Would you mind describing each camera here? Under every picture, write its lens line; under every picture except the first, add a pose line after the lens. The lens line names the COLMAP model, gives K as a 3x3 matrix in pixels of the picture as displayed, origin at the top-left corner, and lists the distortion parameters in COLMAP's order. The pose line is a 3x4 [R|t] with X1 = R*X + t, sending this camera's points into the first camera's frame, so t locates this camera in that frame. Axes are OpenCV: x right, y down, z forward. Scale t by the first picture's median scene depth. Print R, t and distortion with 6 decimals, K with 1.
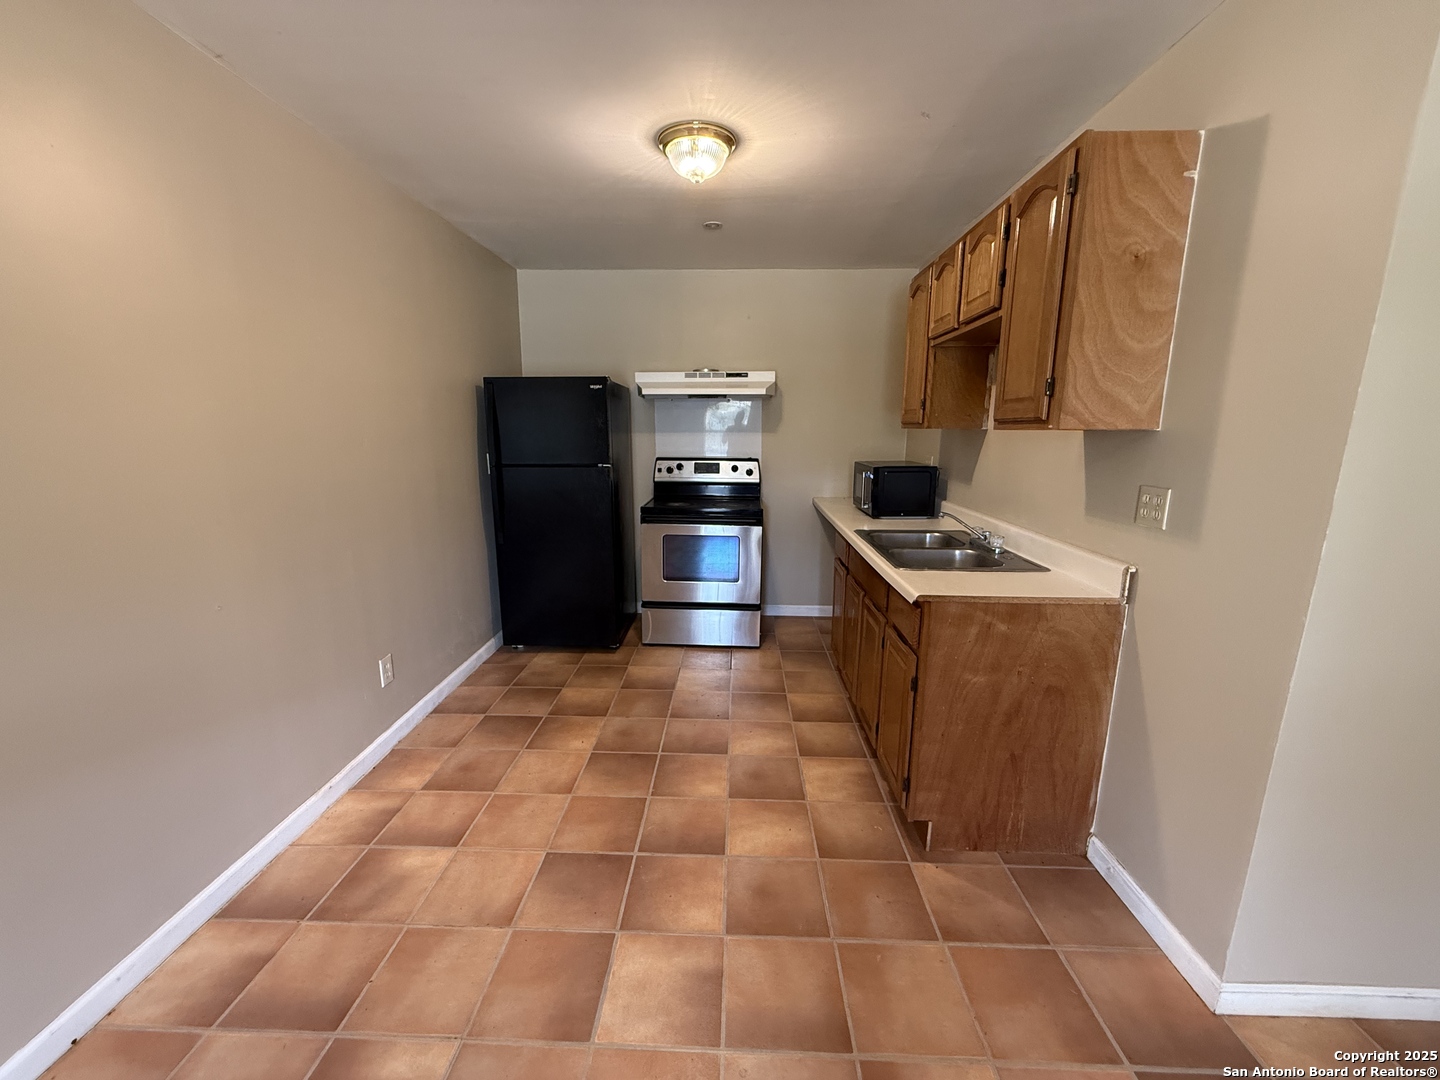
lens RADIAL K [[575.4, 0, 712.1], [0, 575.4, 543.8], [0, 0, 1]] dist [-0.000630, 0.000074]
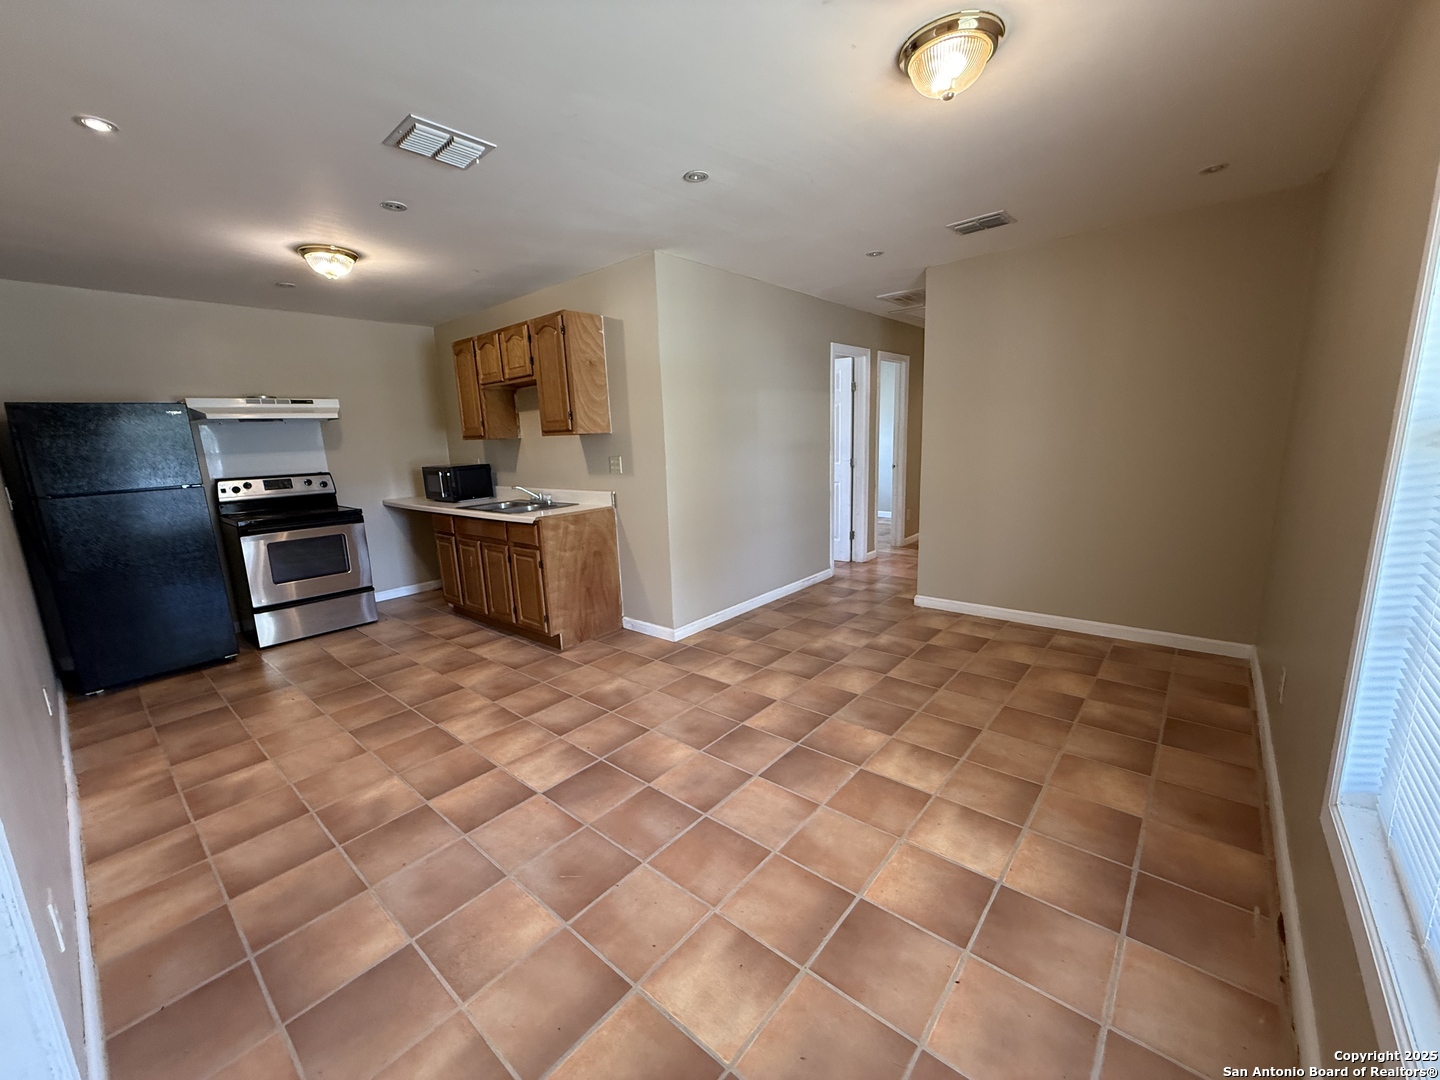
lens RADIAL K [[575.4, 0, 713.4], [0, 575.4, 541.4], [0, 0, 1]] dist [-0.000630, 0.000074]
pose [[0.624720, -0.171901, 0.761692, -0.744581], [0.197993, 0.978460, 0.058434, 0.163399], [-0.755330, 0.114305, 0.645299, -0.708028]]
